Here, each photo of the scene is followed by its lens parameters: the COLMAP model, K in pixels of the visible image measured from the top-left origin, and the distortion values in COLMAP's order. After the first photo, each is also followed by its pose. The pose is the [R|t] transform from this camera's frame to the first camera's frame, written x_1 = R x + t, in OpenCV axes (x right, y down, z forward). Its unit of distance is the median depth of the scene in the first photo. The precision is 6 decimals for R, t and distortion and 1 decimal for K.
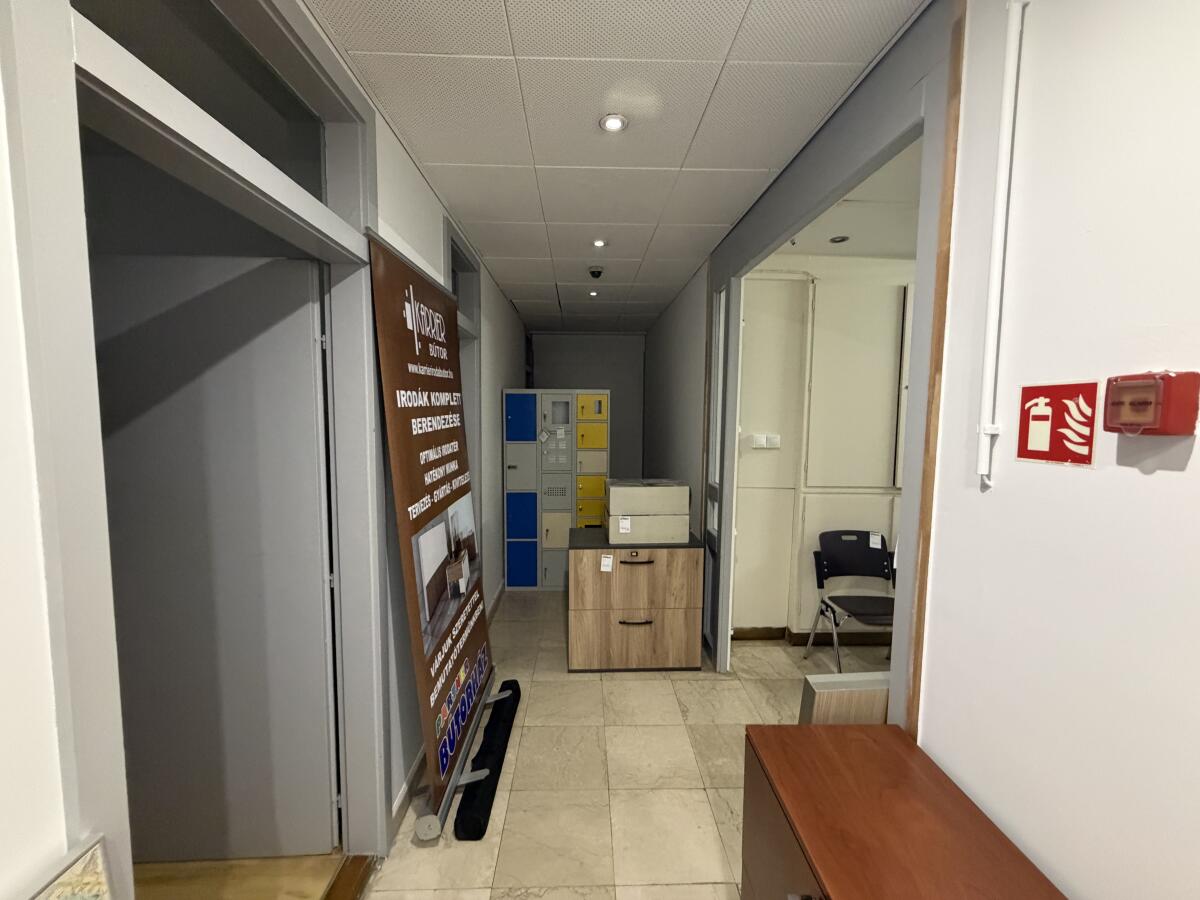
lens RADIAL K [[479.7, 0, 602.2], [0, 479.7, 448.0], [0, 0, 1]] dist [-0.000717, -0.000008]
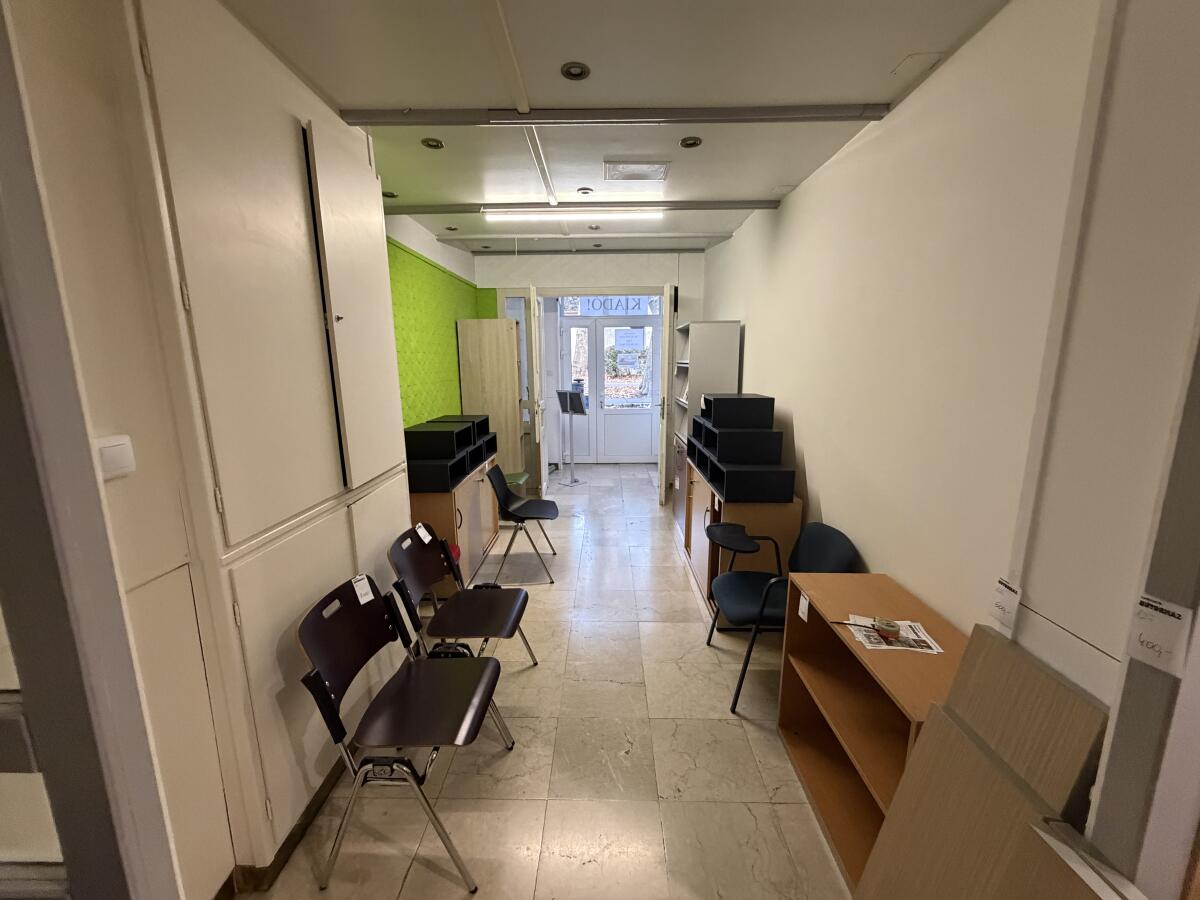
lens RADIAL K [[479.7, 0, 598.1], [0, 479.7, 450.1], [0, 0, 1]] dist [-0.000717, -0.000008]
pose [[0.059307, -0.193814, 0.979244, 0.058048], [0.083818, 0.978473, 0.188586, -0.055871], [-0.994715, 0.070894, 0.074275, 0.674472]]
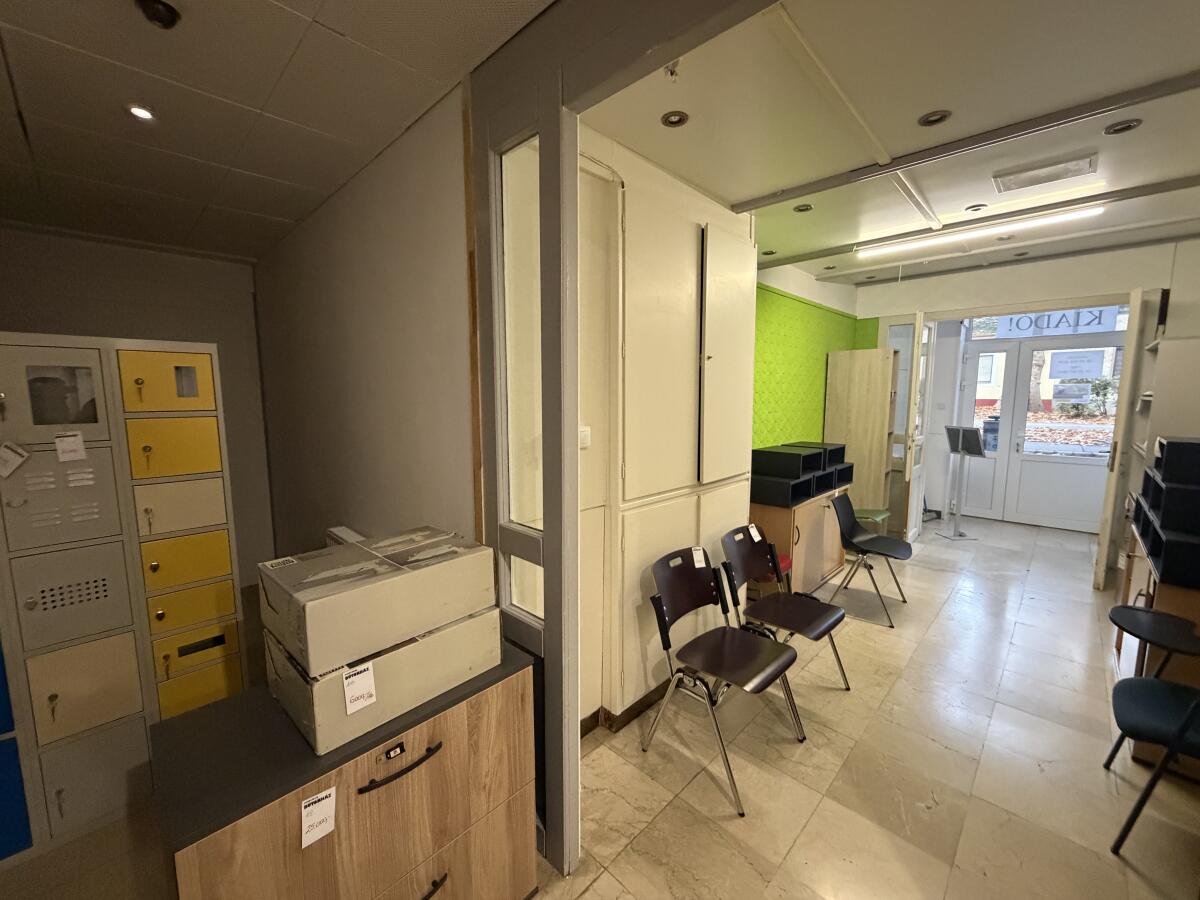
lens RADIAL K [[479.7, 0, 599.3], [0, 479.7, 449.8], [0, 0, 1]] dist [-0.000717, -0.000008]
pose [[0.725839, -0.088901, 0.682095, -0.053857], [0.059091, 0.996006, 0.066935, -0.039849], [-0.685322, -0.008279, 0.728193, 0.559091]]
